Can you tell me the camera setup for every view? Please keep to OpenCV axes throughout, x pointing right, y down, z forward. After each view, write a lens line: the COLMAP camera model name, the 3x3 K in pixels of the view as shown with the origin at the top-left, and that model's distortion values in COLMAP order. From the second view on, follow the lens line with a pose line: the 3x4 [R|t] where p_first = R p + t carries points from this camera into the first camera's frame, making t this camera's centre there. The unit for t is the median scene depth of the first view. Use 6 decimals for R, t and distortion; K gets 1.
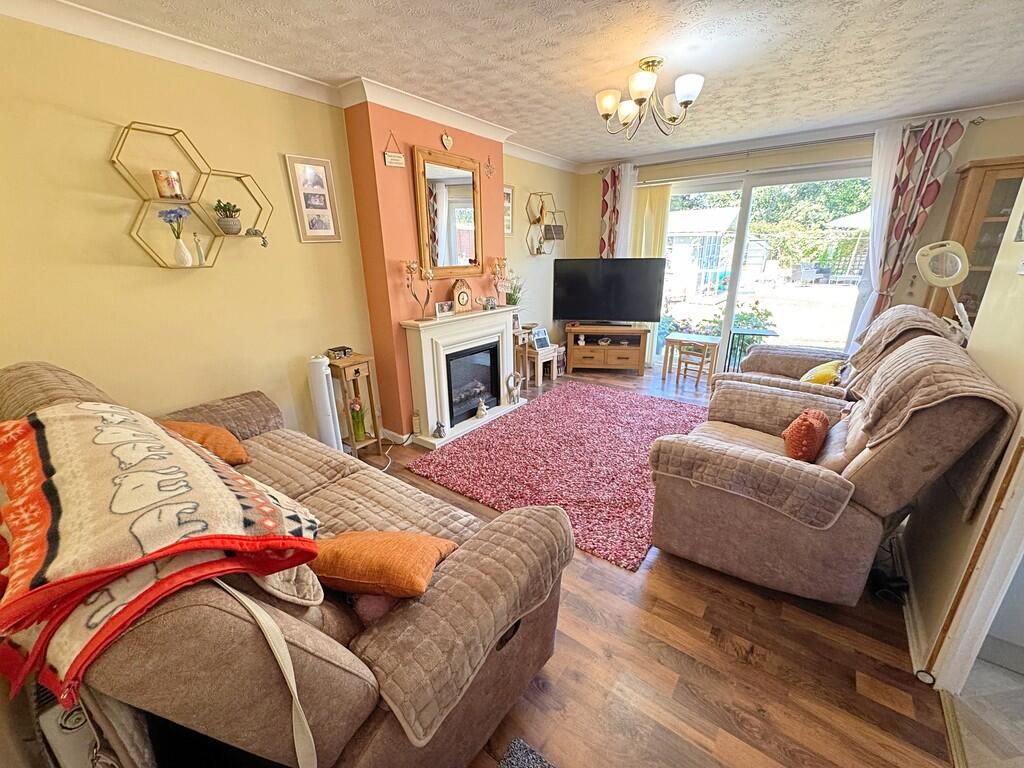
lens RADIAL K [[408.3, 0, 513.9], [0, 408.3, 383.1], [0, 0, 1]] dist [-0.004705, -0.000358]
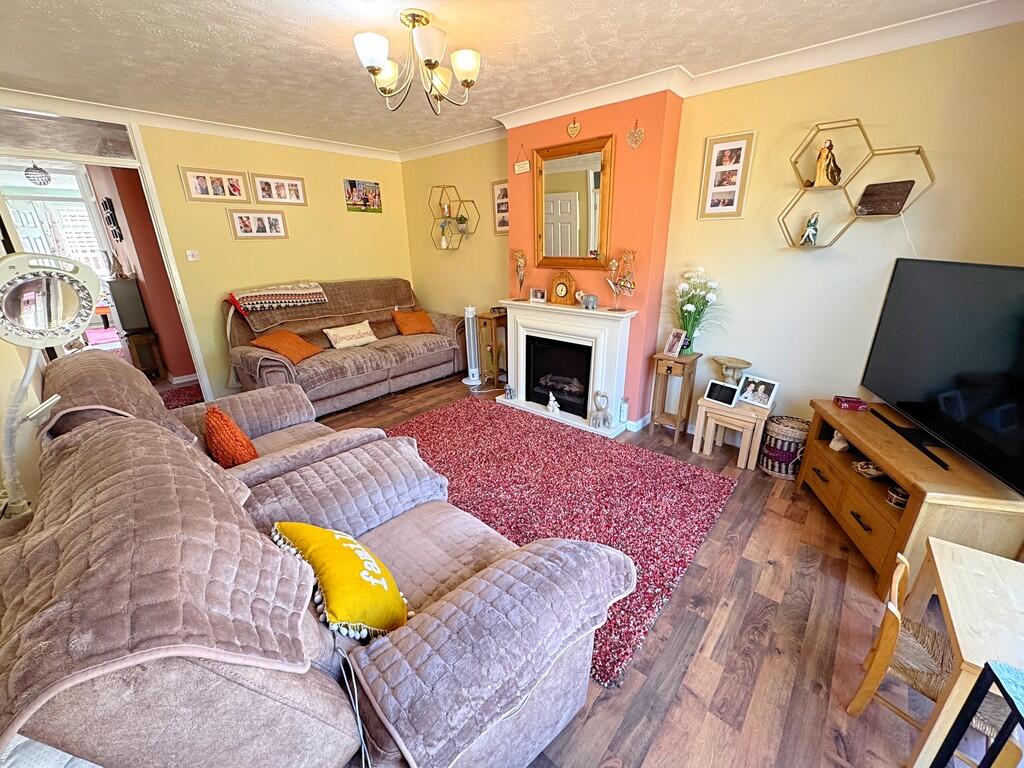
lens RADIAL K [[408.3, 0, 513.3], [0, 408.3, 385.8], [0, 0, 1]] dist [-0.004705, -0.000358]
pose [[-0.089661, 0.356000, -0.930175, 0.937499], [-0.284357, 0.885913, 0.366469, -0.346743], [0.954517, 0.297360, 0.021799, 0.976377]]
